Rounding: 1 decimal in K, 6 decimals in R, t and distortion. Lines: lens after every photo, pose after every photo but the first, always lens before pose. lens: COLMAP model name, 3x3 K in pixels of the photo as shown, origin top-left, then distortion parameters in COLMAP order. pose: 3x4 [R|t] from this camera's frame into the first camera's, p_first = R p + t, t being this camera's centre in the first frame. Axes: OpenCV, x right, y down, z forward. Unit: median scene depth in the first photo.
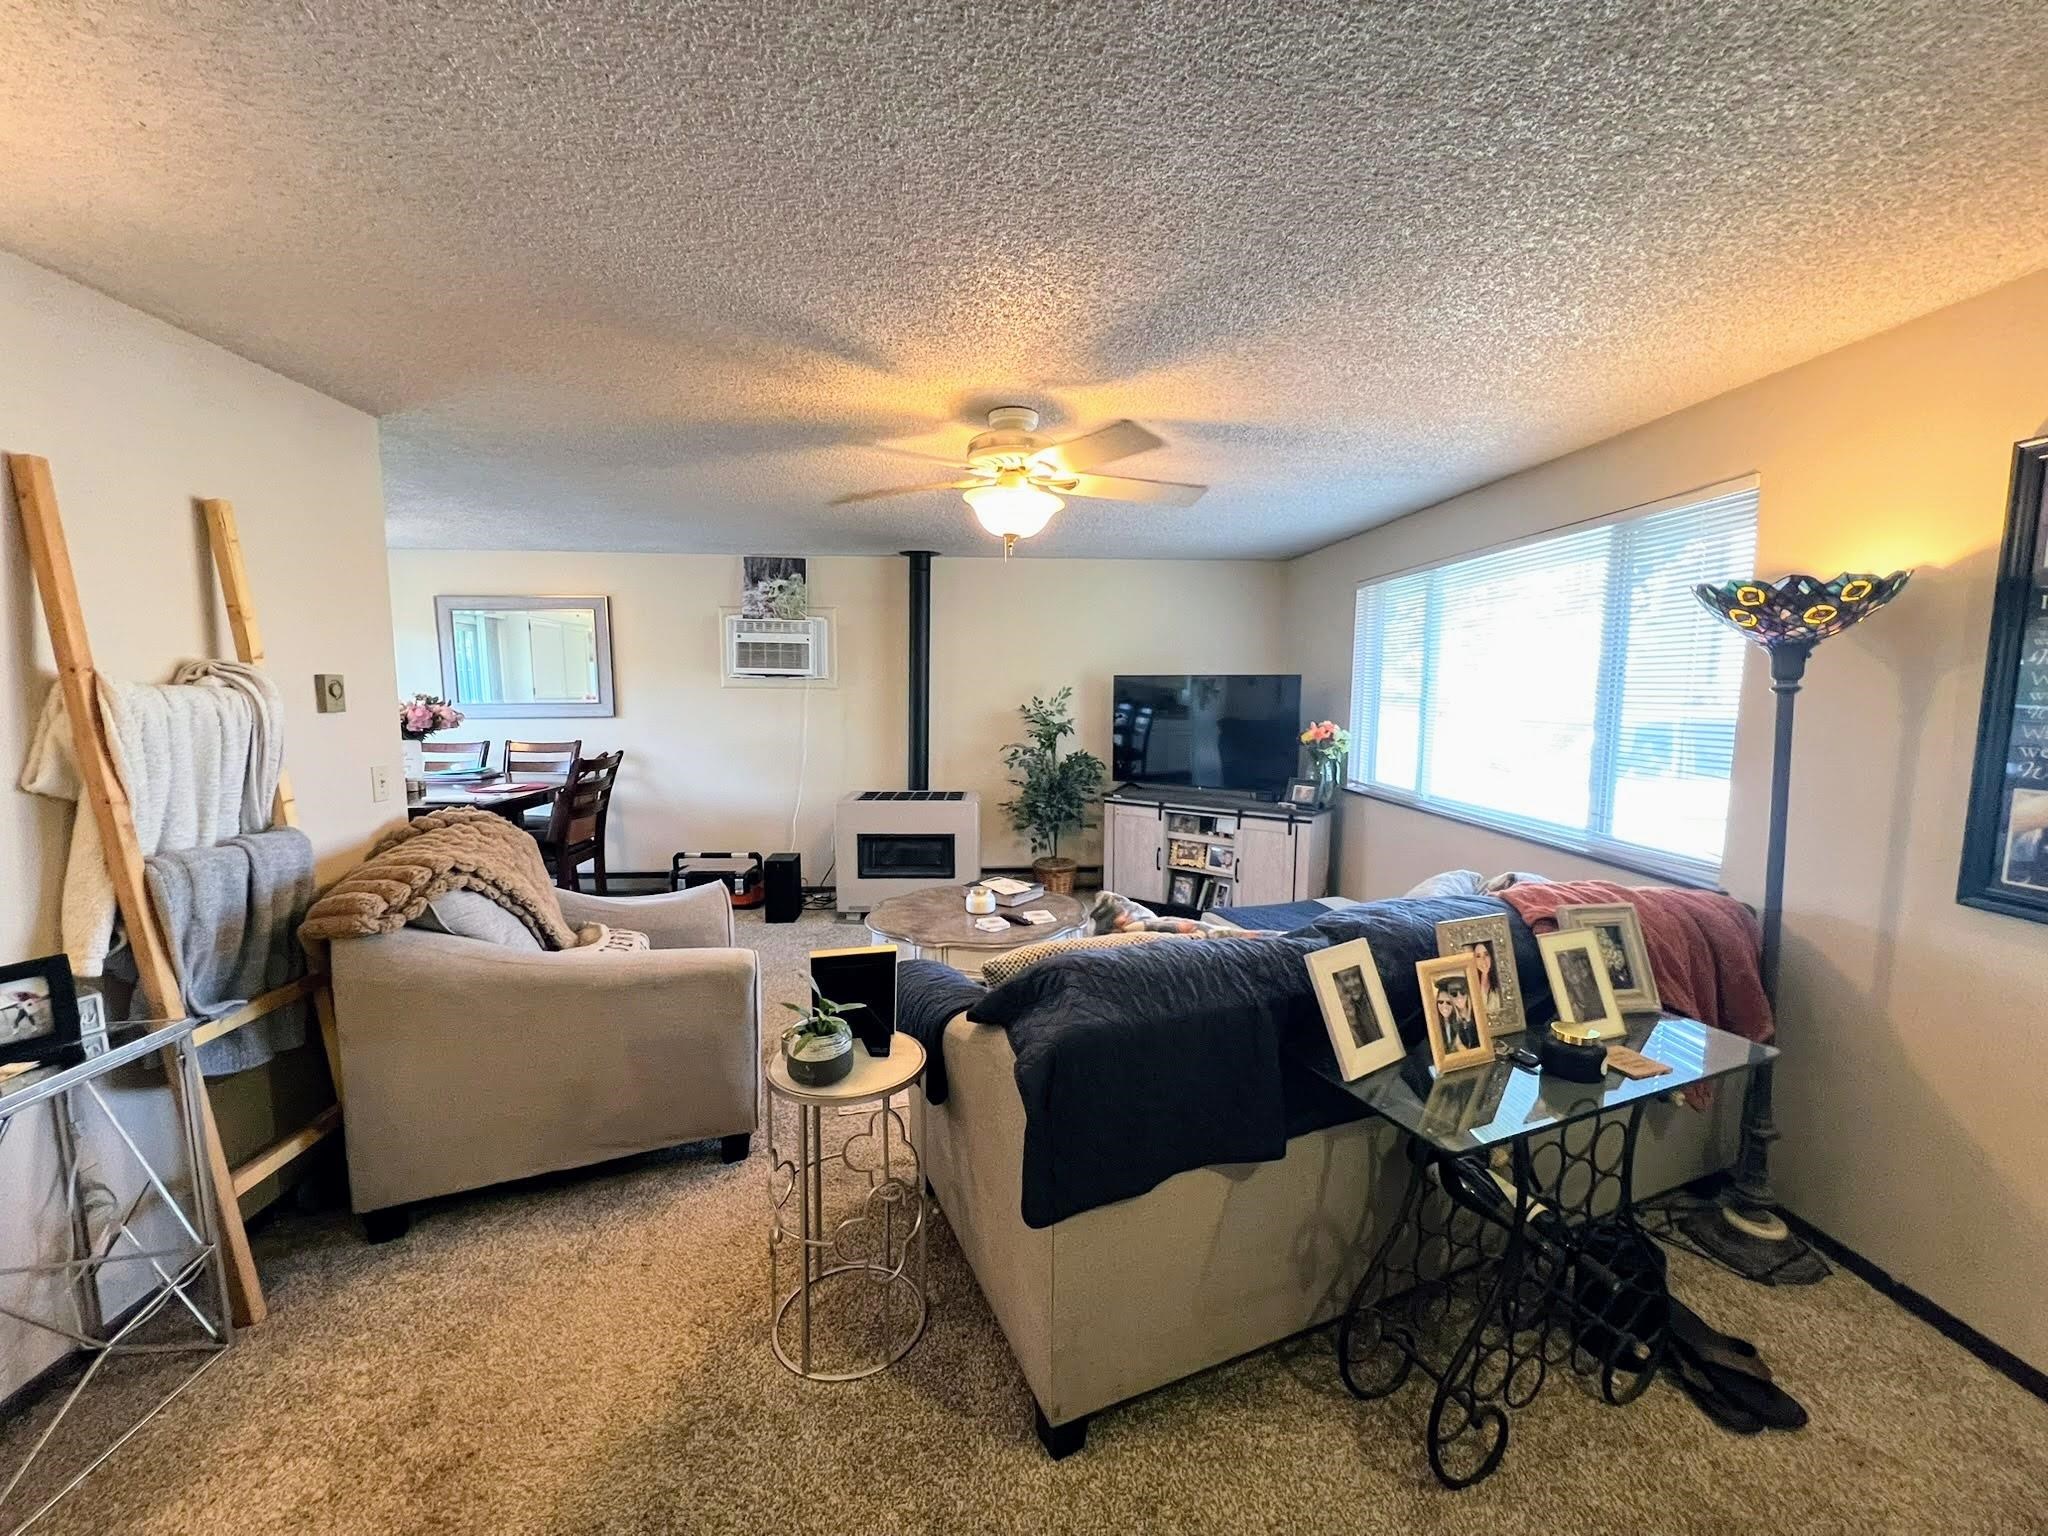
lens RADIAL K [[813.1, 0, 1033.2], [0, 813.1, 773.3], [0, 0, 1]] dist [0.003480, 0.000092]
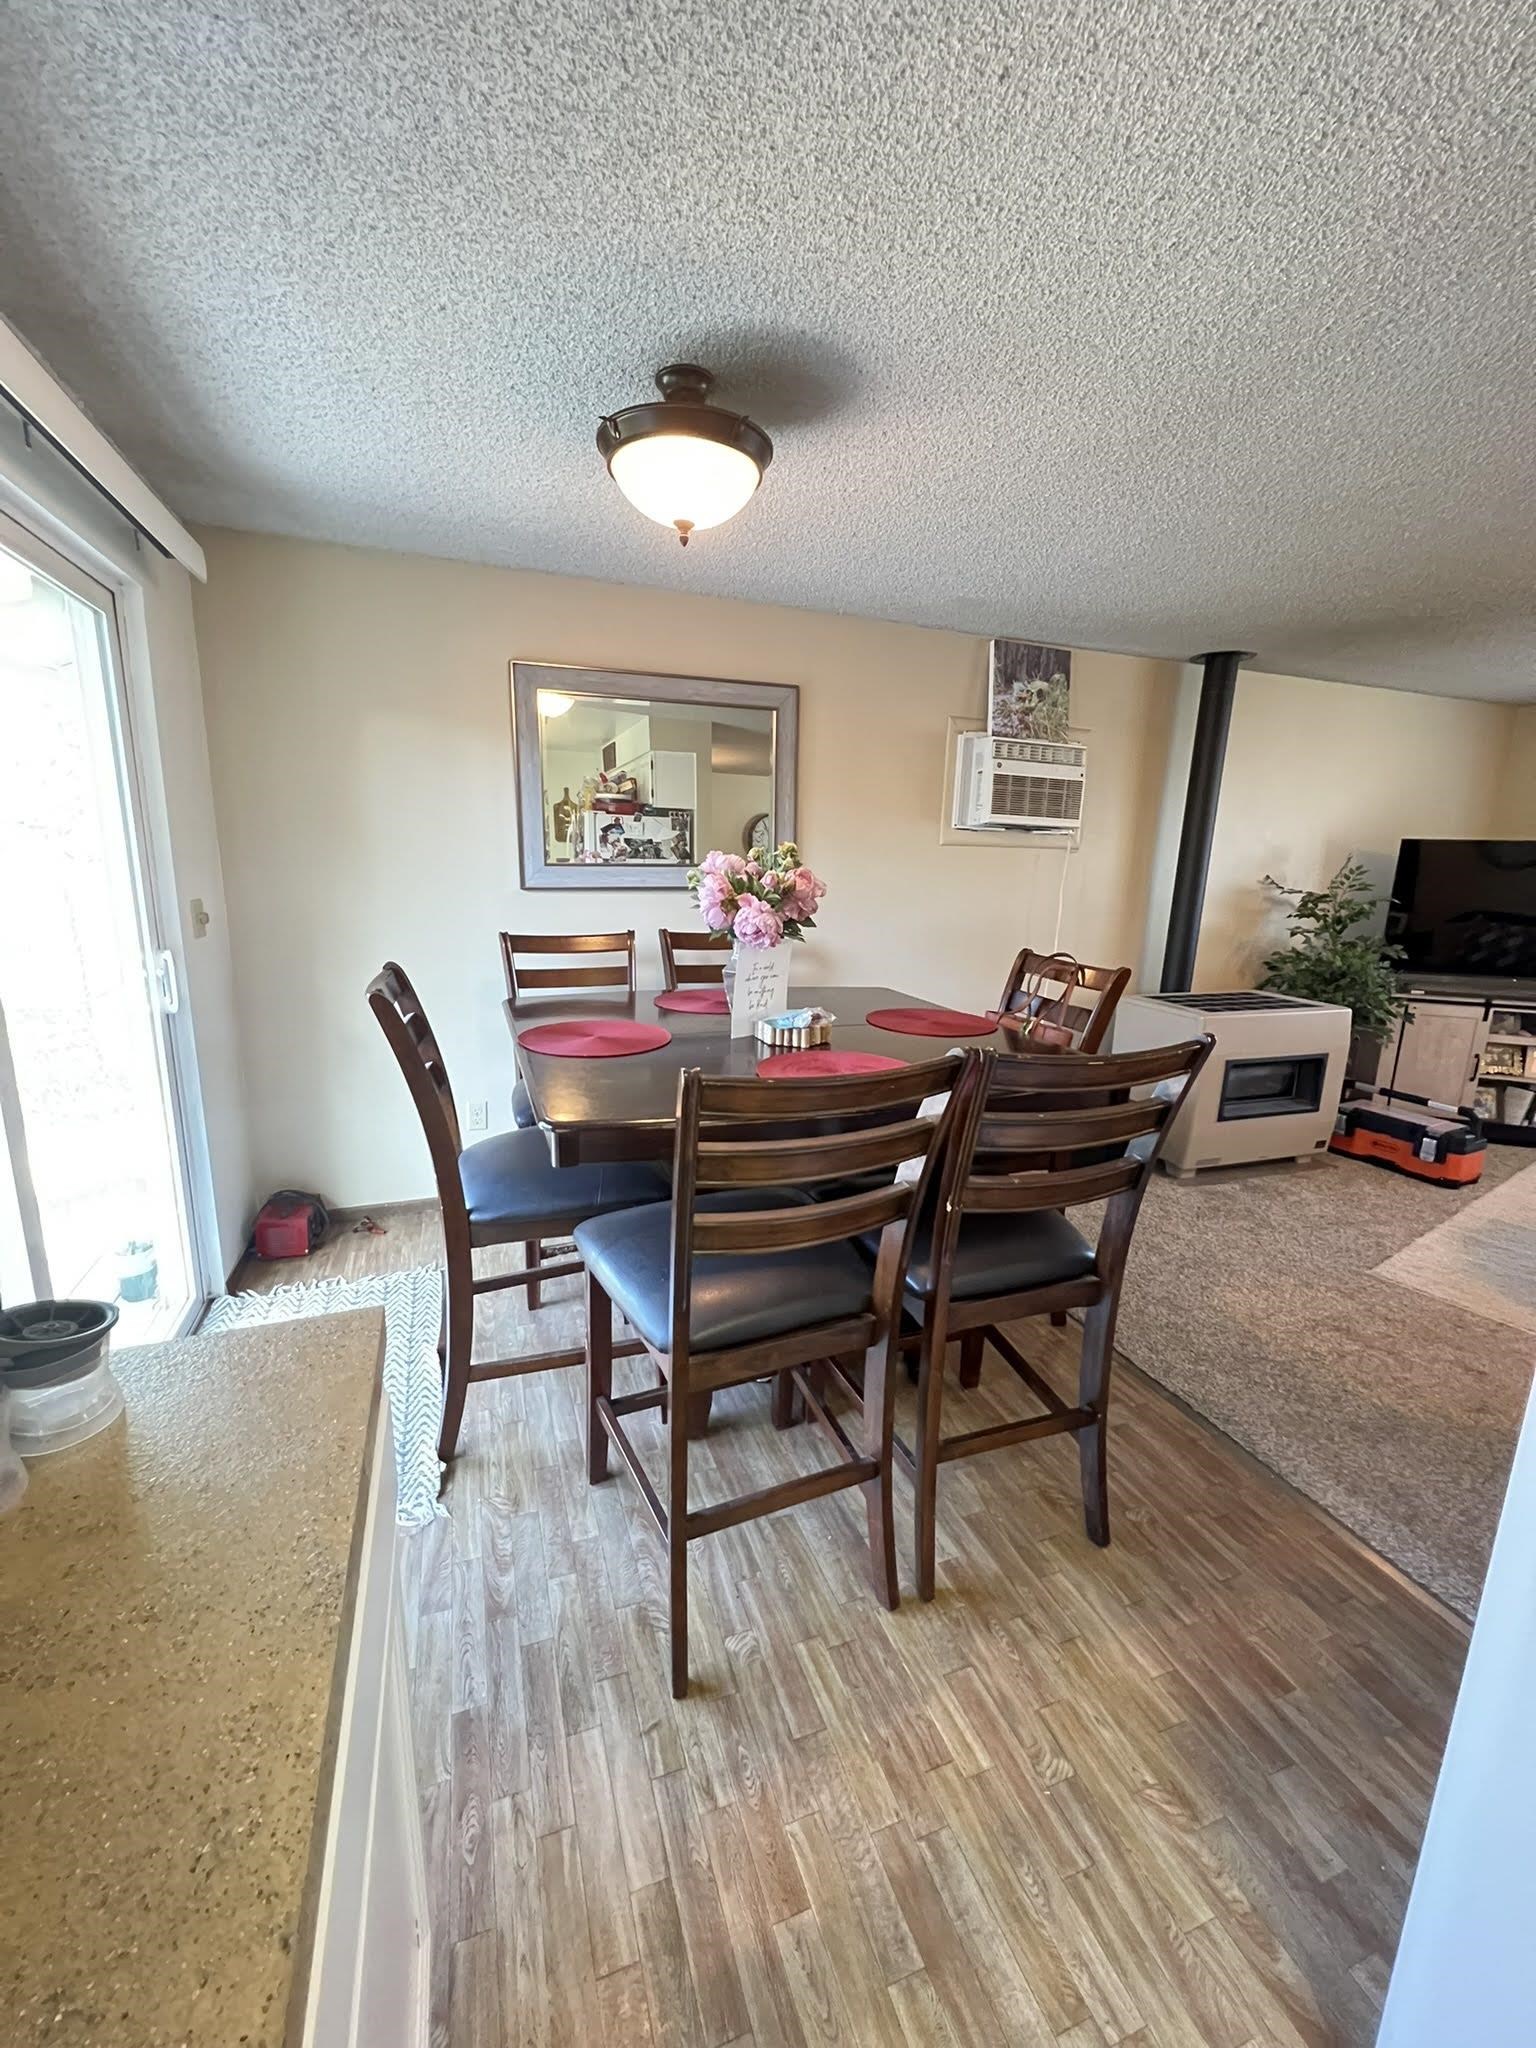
lens RADIAL K [[813.1, 0, 768.9], [0, 813.1, 1023.7], [0, 0, 1]] dist [0.003480, 0.000092]
pose [[0.958525, -0.041702, 0.281941, -0.754608], [0.013959, 0.994920, 0.099701, -0.030637], [-0.284666, -0.091631, 0.954237, 0.423505]]
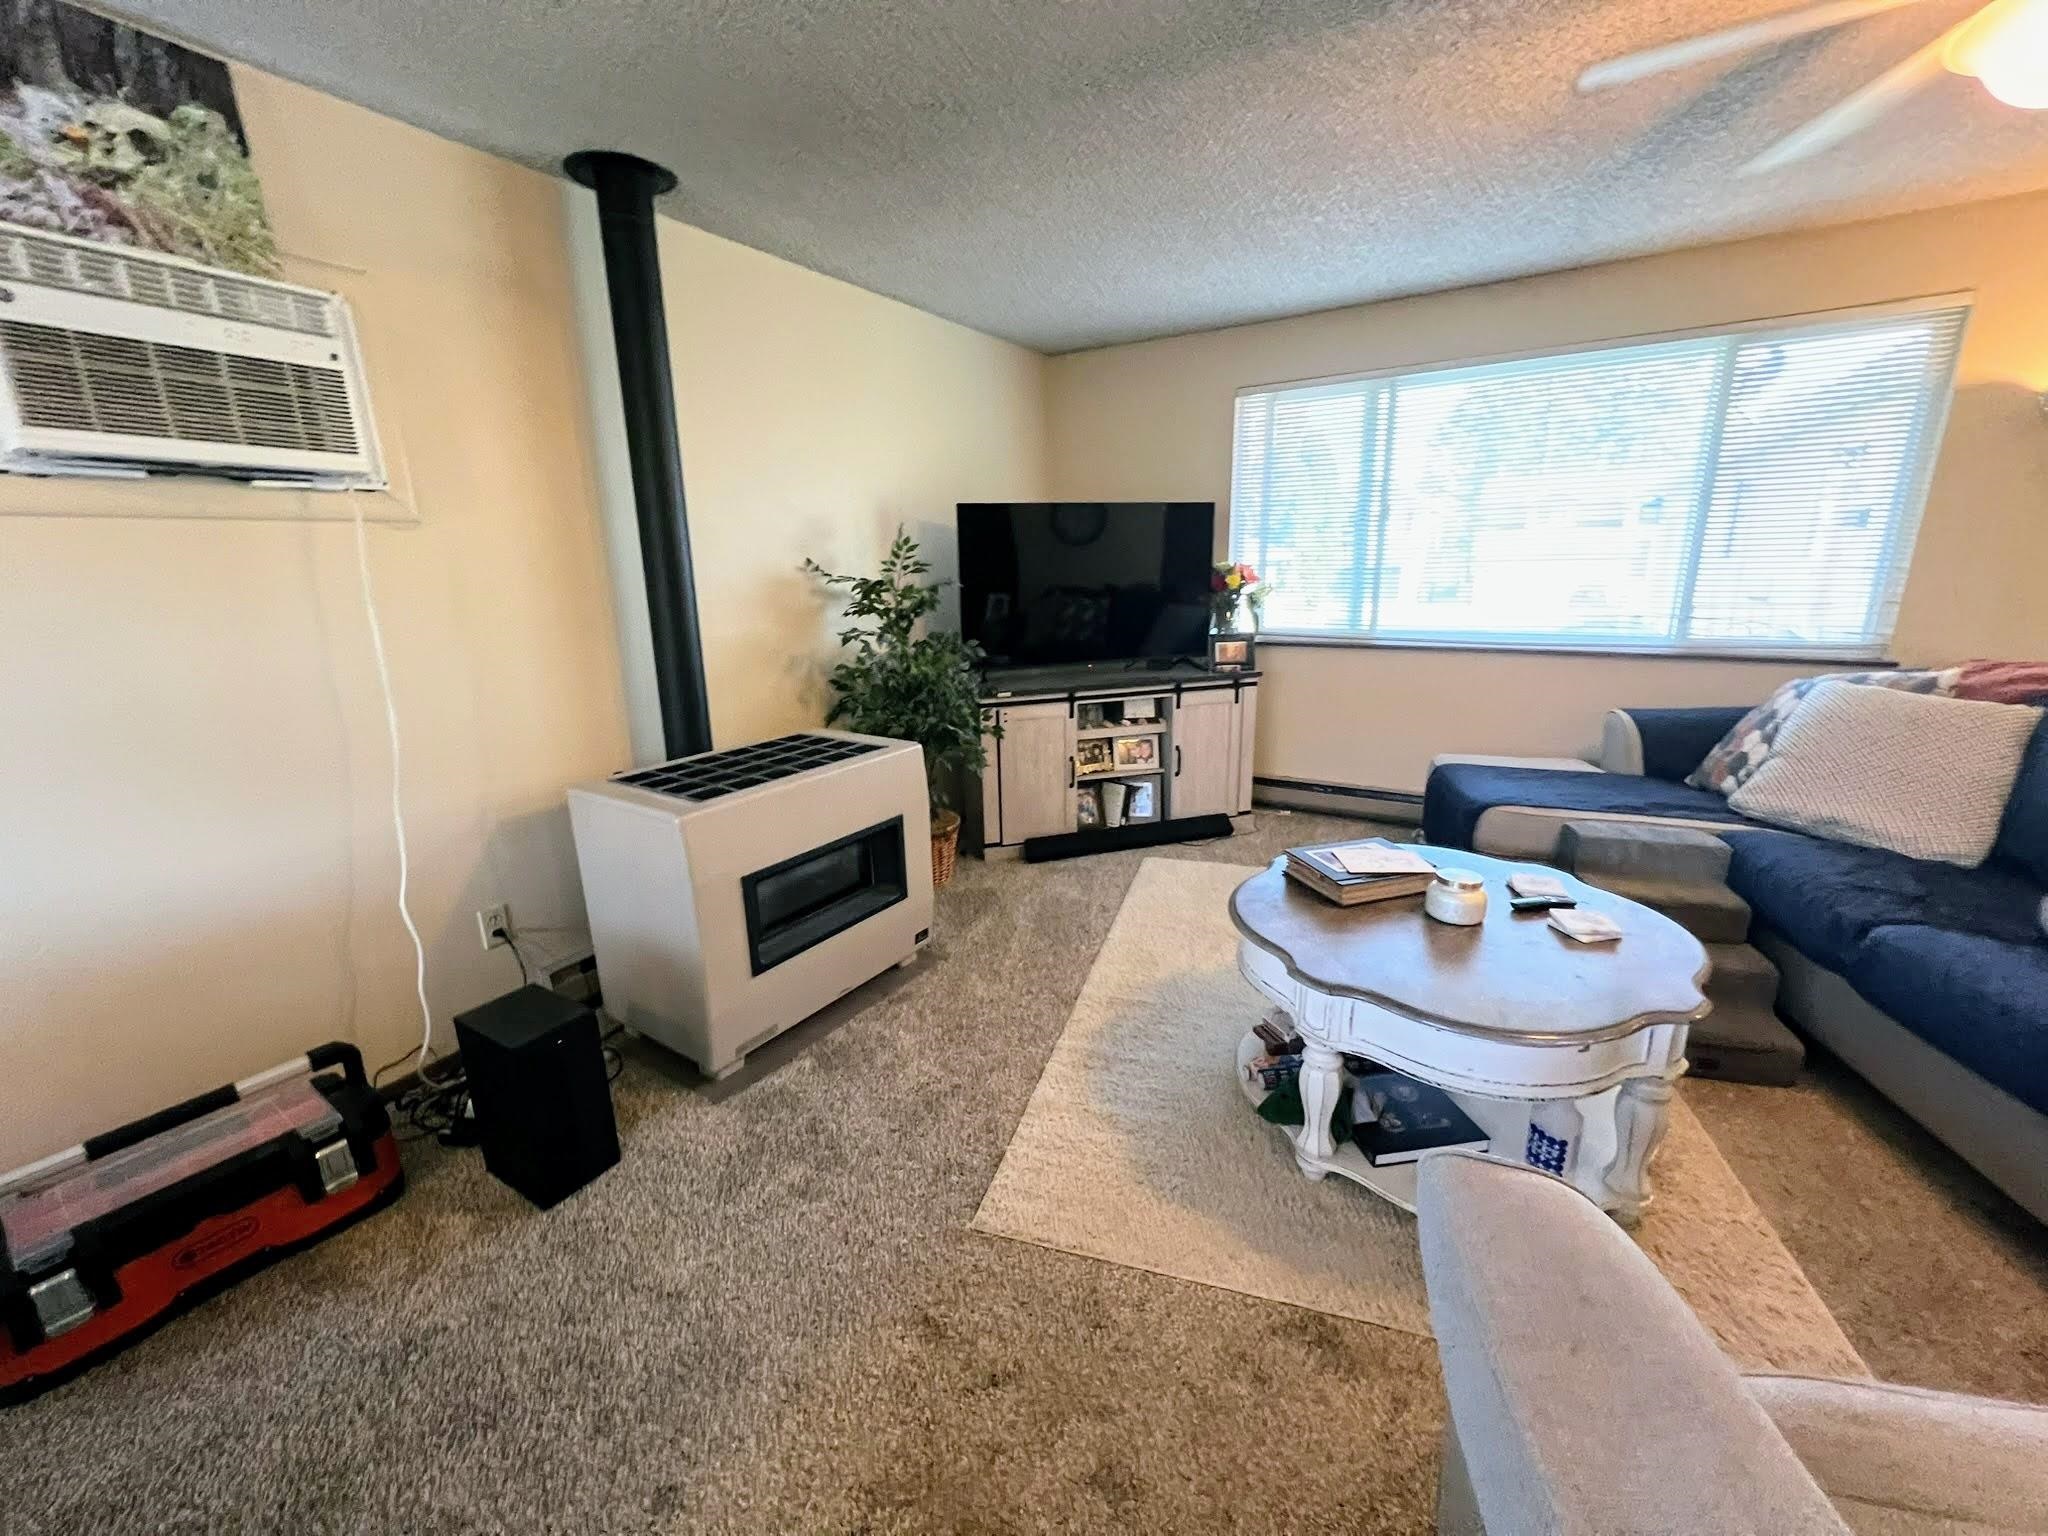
lens RADIAL K [[813.1, 0, 1022.3], [0, 813.1, 774.2], [0, 0, 1]] dist [0.003480, 0.000092]
pose [[0.586168, -0.230385, 0.776743, -0.420193], [0.115663, 0.972694, 0.201219, -0.040373], [-0.801891, -0.028107, 0.596809, 0.611963]]
